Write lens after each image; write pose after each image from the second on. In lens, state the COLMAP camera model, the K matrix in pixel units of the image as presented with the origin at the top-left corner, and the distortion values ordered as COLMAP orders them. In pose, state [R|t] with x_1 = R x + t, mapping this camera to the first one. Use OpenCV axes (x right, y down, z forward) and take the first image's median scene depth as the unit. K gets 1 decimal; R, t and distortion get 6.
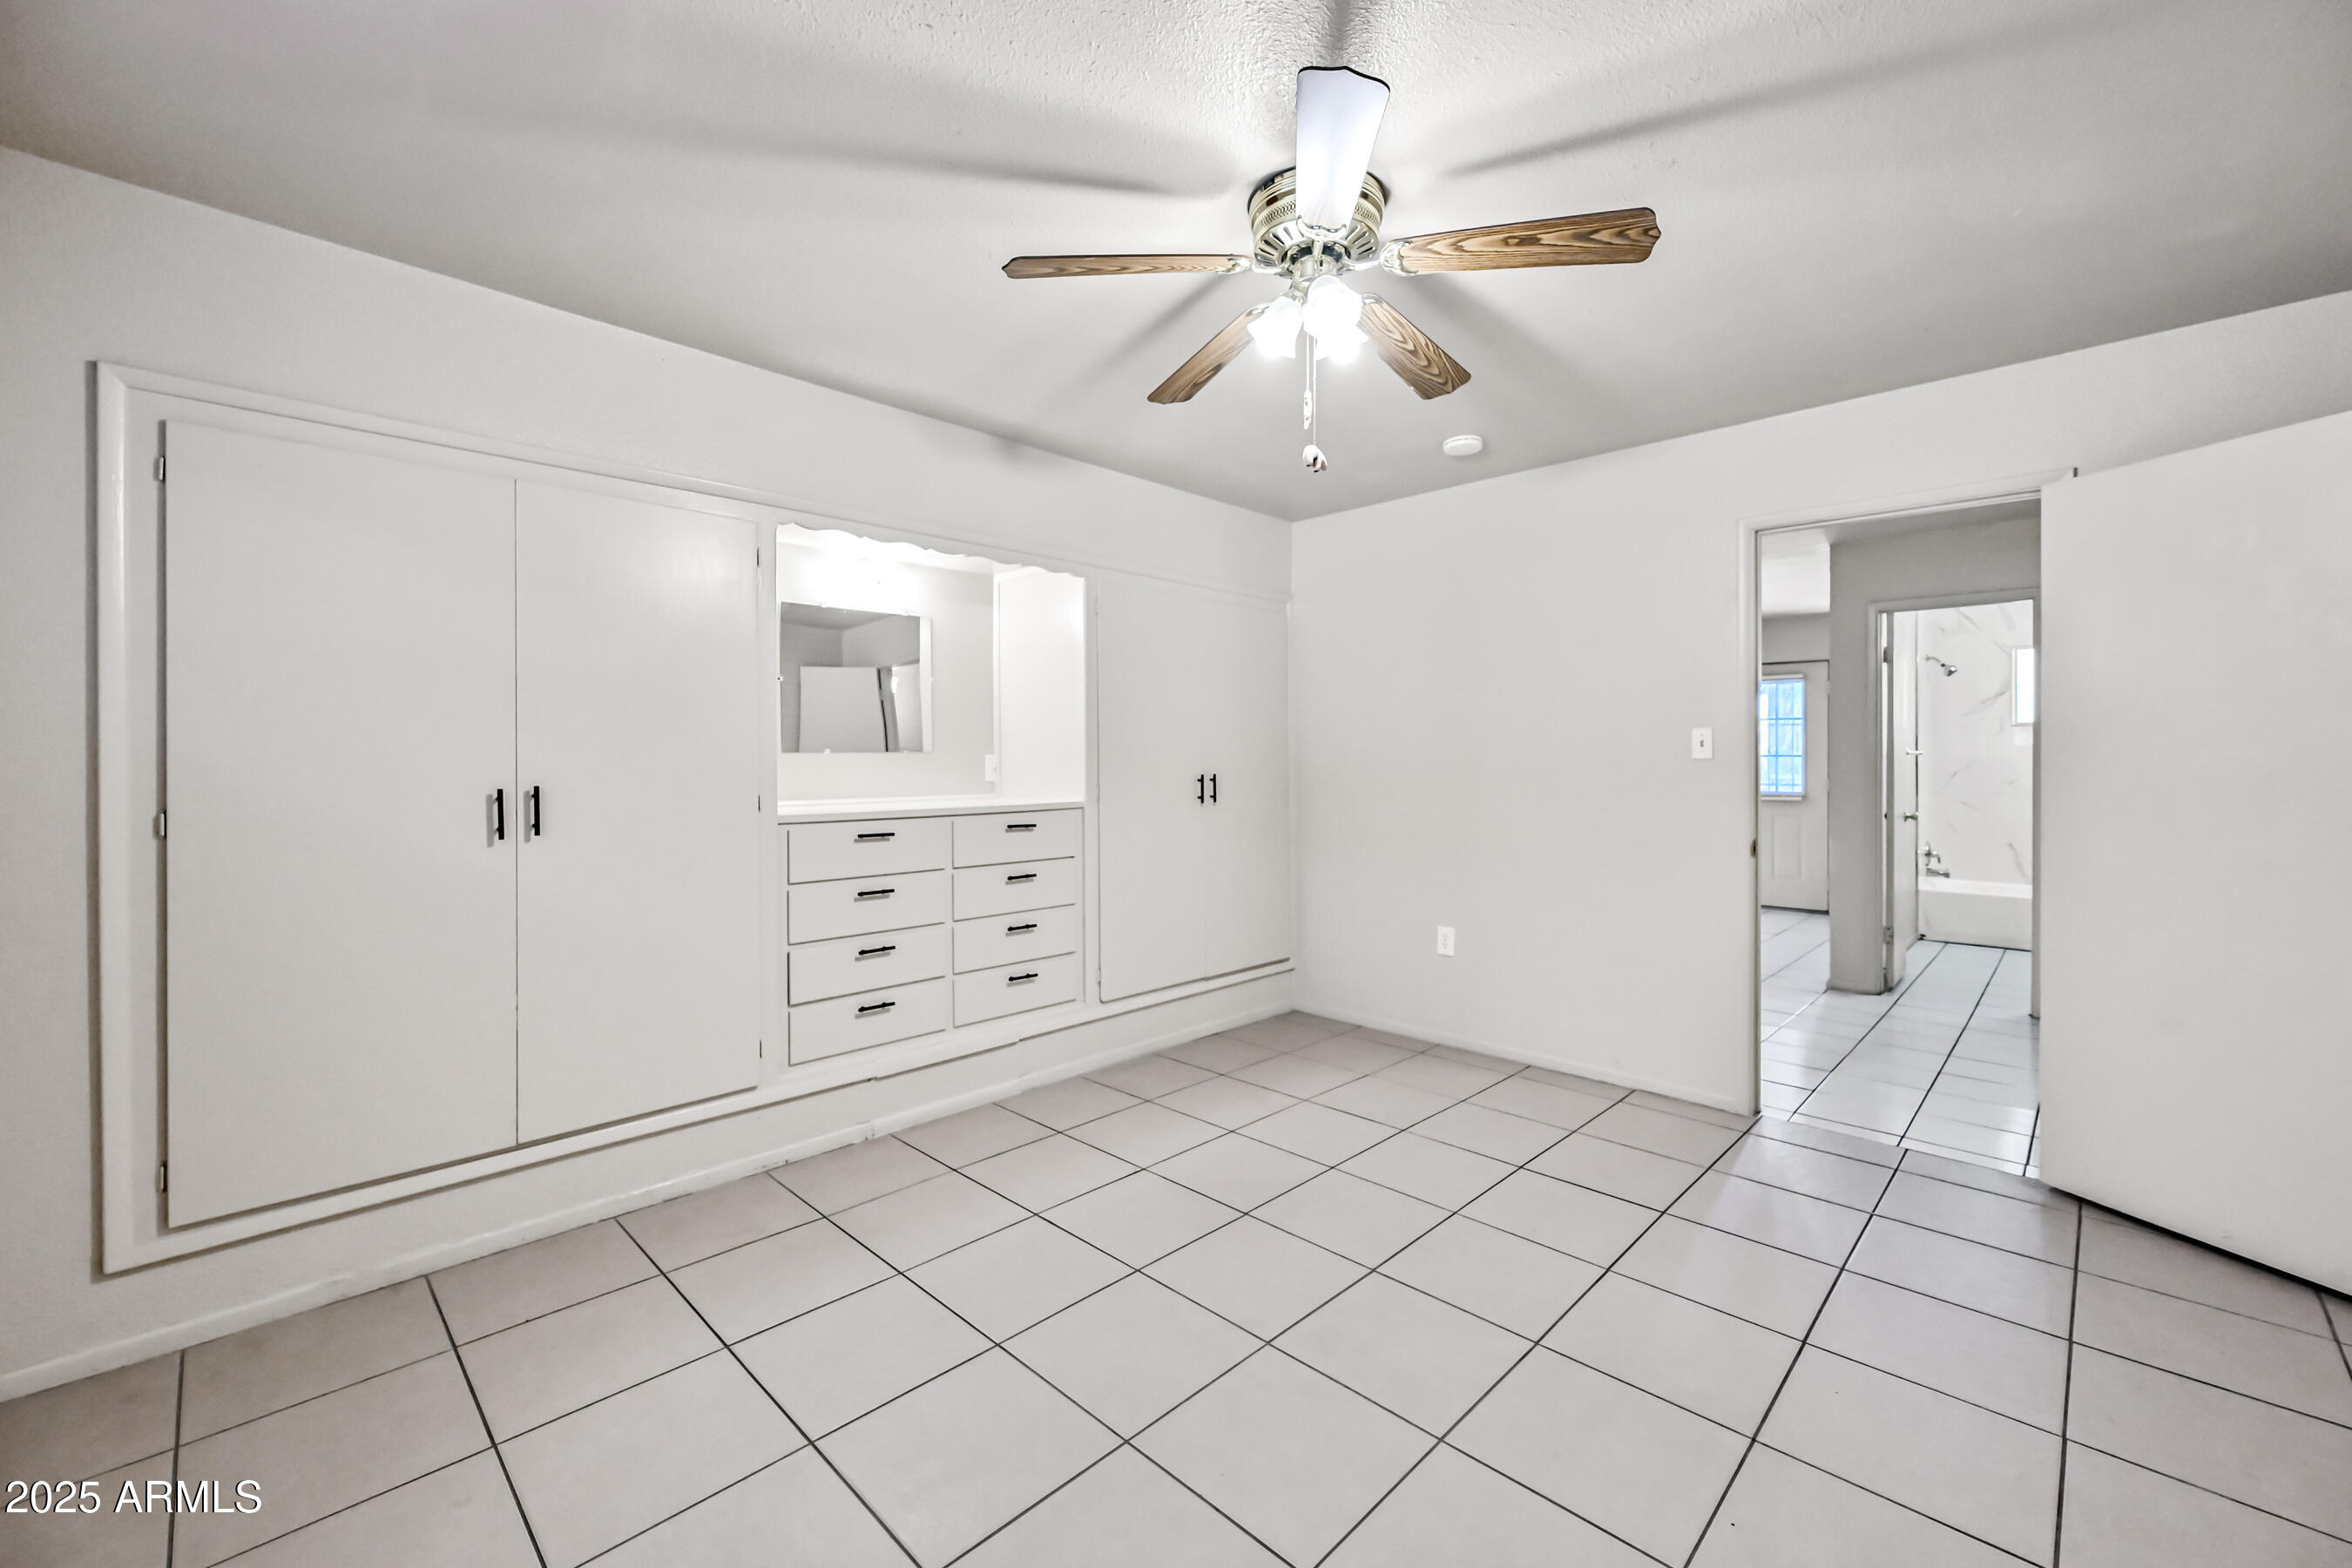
lens RADIAL K [[964.9, 0, 1184.0], [0, 964.9, 763.0], [0, 0, 1]] dist [0.000470, 0.000091]
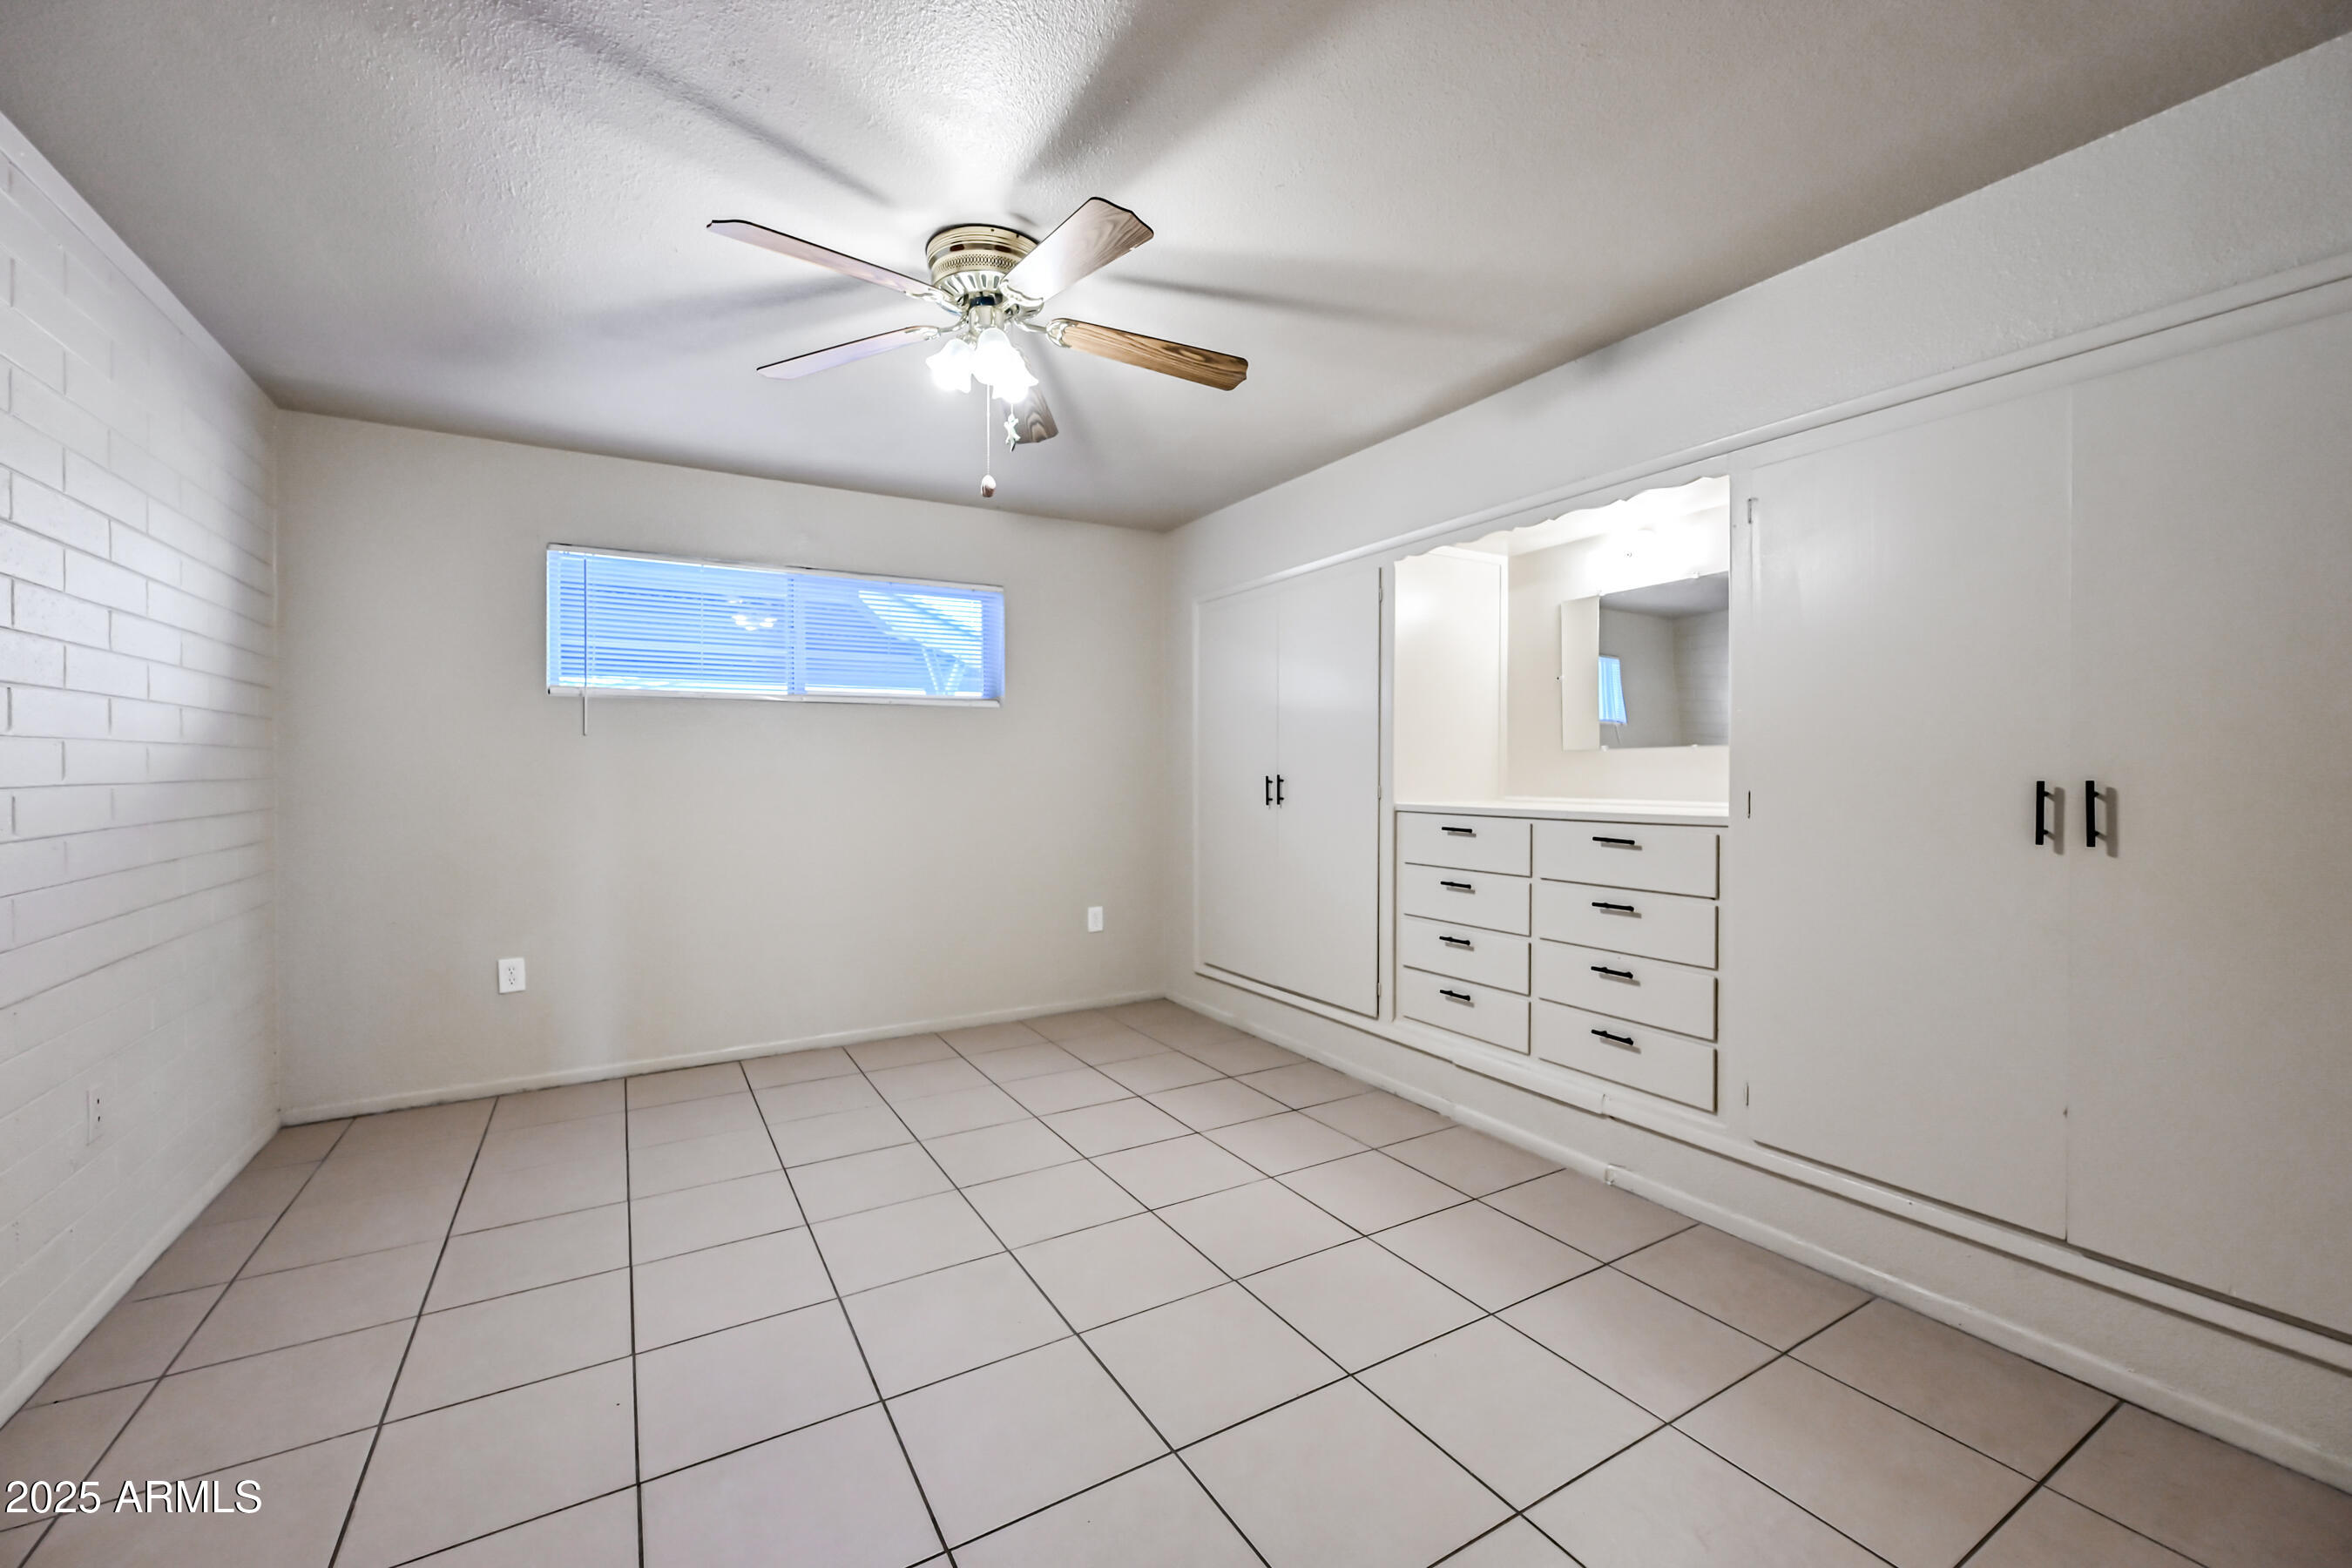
lens RADIAL K [[964.9, 0, 1184.0], [0, 964.9, 763.0], [0, 0, 1]] dist [0.000470, 0.000091]
pose [[-0.268025, -0.001454, -0.963411, 0.717364], [0.001393, 0.999997, -0.001897, 0.004567], [0.963411, -0.001851, -0.268022, 0.941595]]
